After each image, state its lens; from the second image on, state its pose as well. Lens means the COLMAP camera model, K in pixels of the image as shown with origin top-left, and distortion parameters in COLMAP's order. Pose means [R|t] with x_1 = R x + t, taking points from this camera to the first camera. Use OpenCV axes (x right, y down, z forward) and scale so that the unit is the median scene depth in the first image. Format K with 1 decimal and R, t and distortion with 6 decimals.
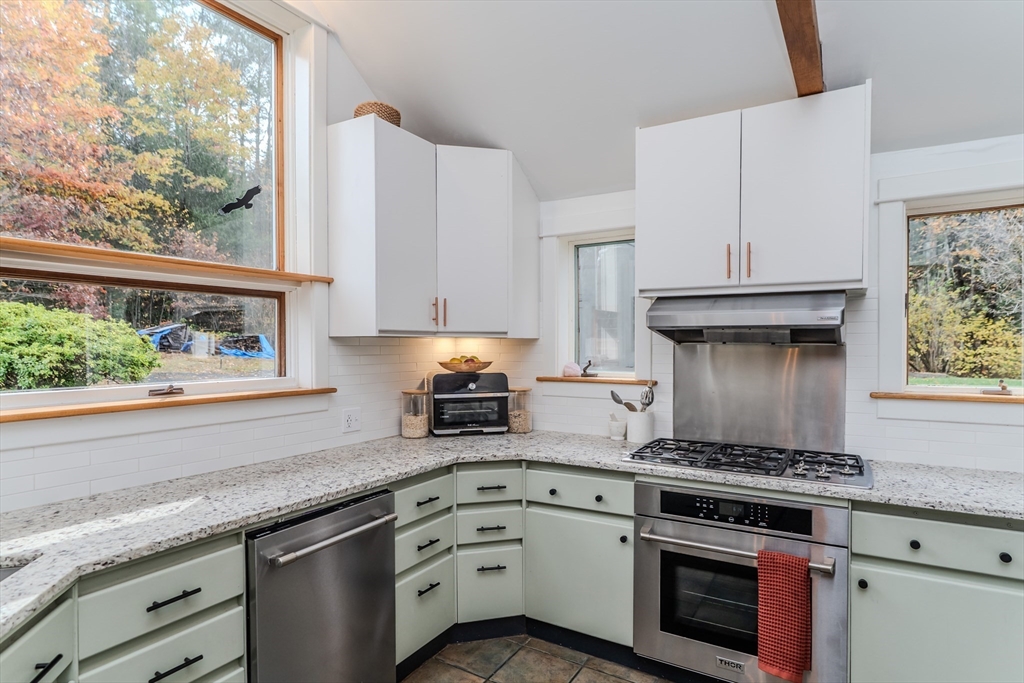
lens RADIAL K [[579.0, 0, 512.0], [0, 579.0, 341.5], [0, 0, 1]] dist [-0.013296, -0.000551]
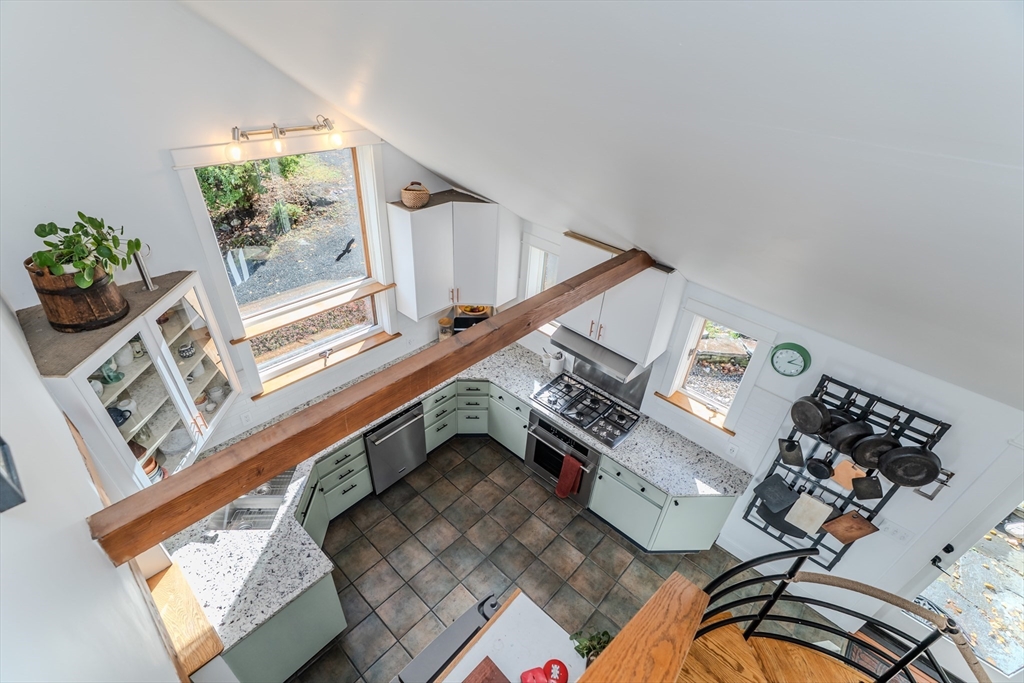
lens RADIAL K [[477.4, 0, 512.0], [0, 477.4, 341.5], [0, 0, 1]] dist [0.000427, 0.000059]
pose [[0.981092, 0.150299, -0.121938, 0.290448], [-0.057015, 0.826517, 0.560017, -0.881138], [0.184953, -0.542476, 0.819458, -0.323245]]
